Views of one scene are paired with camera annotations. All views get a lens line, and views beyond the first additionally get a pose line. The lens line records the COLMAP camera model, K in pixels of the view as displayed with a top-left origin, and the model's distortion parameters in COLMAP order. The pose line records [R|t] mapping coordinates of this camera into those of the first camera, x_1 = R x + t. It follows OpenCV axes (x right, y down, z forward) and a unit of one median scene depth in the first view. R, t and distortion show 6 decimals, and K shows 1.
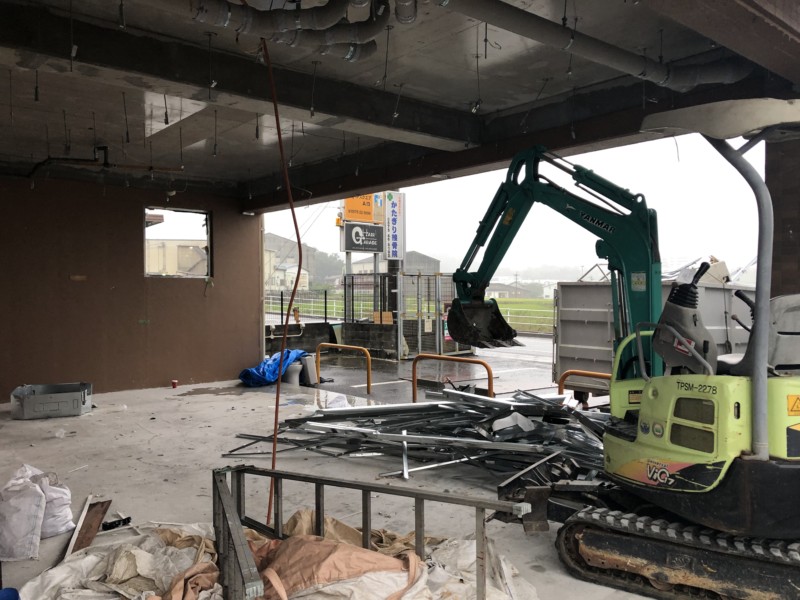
lens RADIAL K [[656.5, 0, 397.7], [0, 656.5, 298.5], [0, 0, 1]] dist [0.050848, -0.012450]
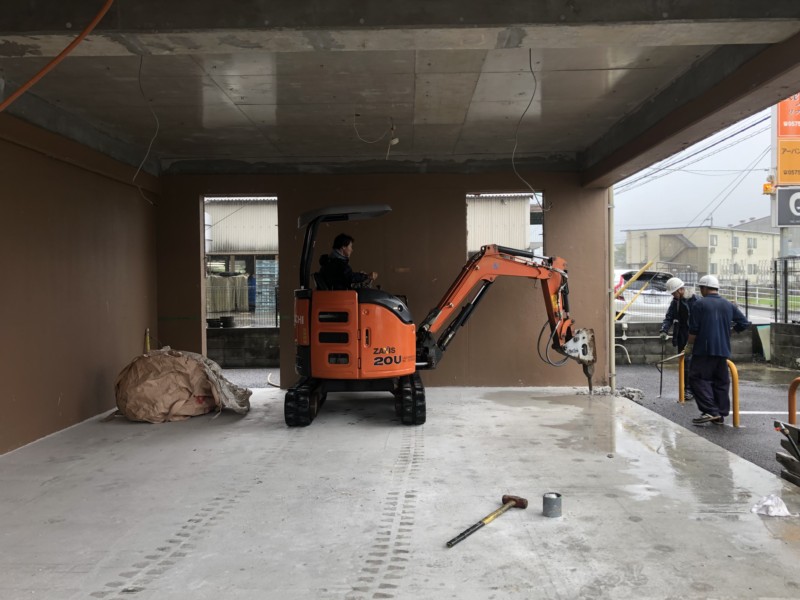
lens RADIAL K [[656.5, 0, 397.2], [0, 656.5, 299.4], [0, 0, 1]] dist [0.050848, -0.012450]
pose [[0.742350, 0.010051, -0.669937, 0.157464], [-0.000922, 0.999902, 0.013980, -0.000231], [0.670012, -0.009760, 0.742286, 0.218954]]
